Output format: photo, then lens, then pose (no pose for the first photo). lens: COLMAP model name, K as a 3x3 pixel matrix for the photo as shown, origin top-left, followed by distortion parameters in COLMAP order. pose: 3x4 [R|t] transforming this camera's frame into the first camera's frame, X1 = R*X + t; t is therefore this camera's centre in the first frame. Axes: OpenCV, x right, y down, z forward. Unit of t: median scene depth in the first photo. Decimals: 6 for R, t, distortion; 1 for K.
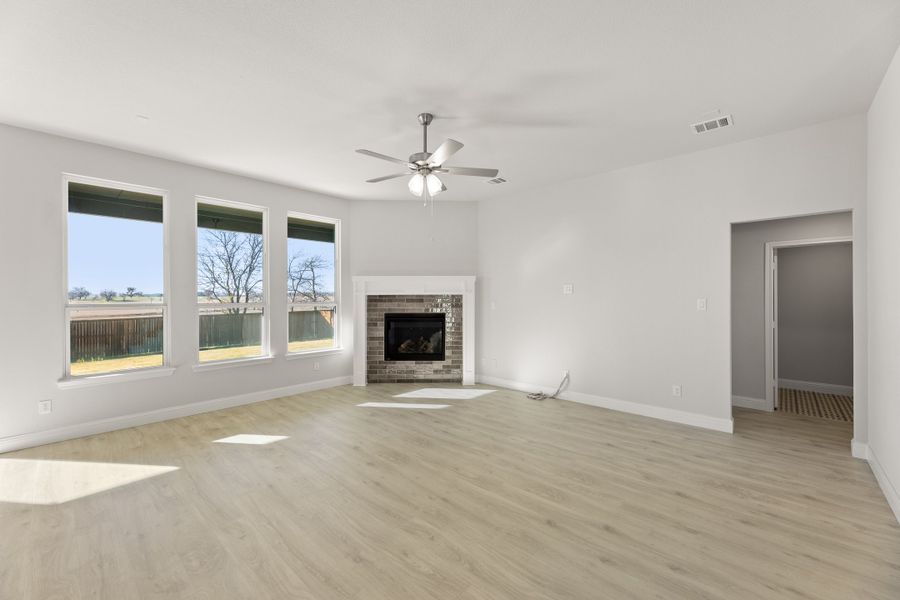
lens RADIAL K [[368.0, 0, 450.0], [0, 368.0, 300.0], [0, 0, 1]] dist [0.000272, 0.000024]
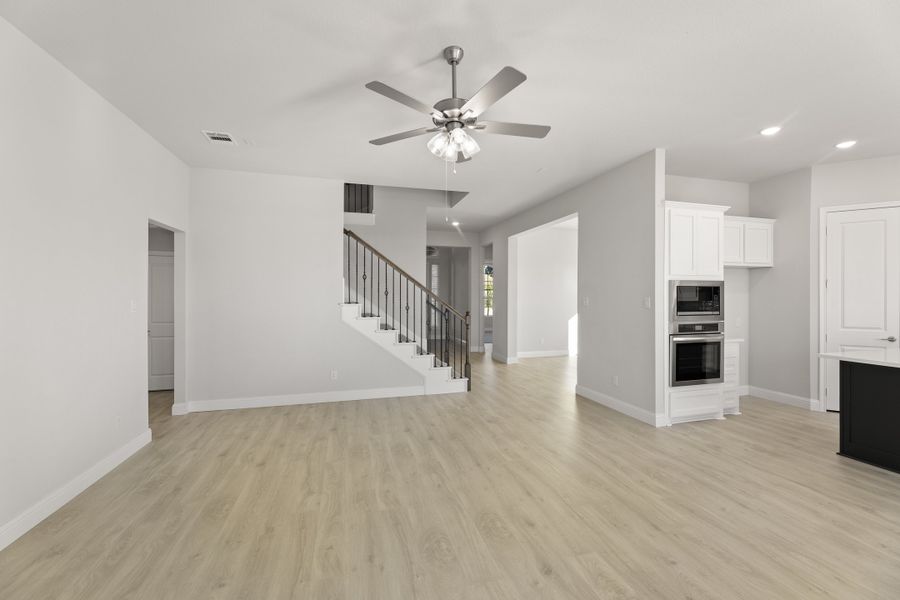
lens RADIAL K [[368.0, 0, 450.0], [0, 368.0, 300.0], [0, 0, 1]] dist [0.000272, 0.000024]
pose [[-0.852064, -0.001270, 0.523435, -0.478662], [0.007210, 0.999874, 0.014163, -0.009893], [-0.523387, 0.015841, -0.851948, 1.758753]]
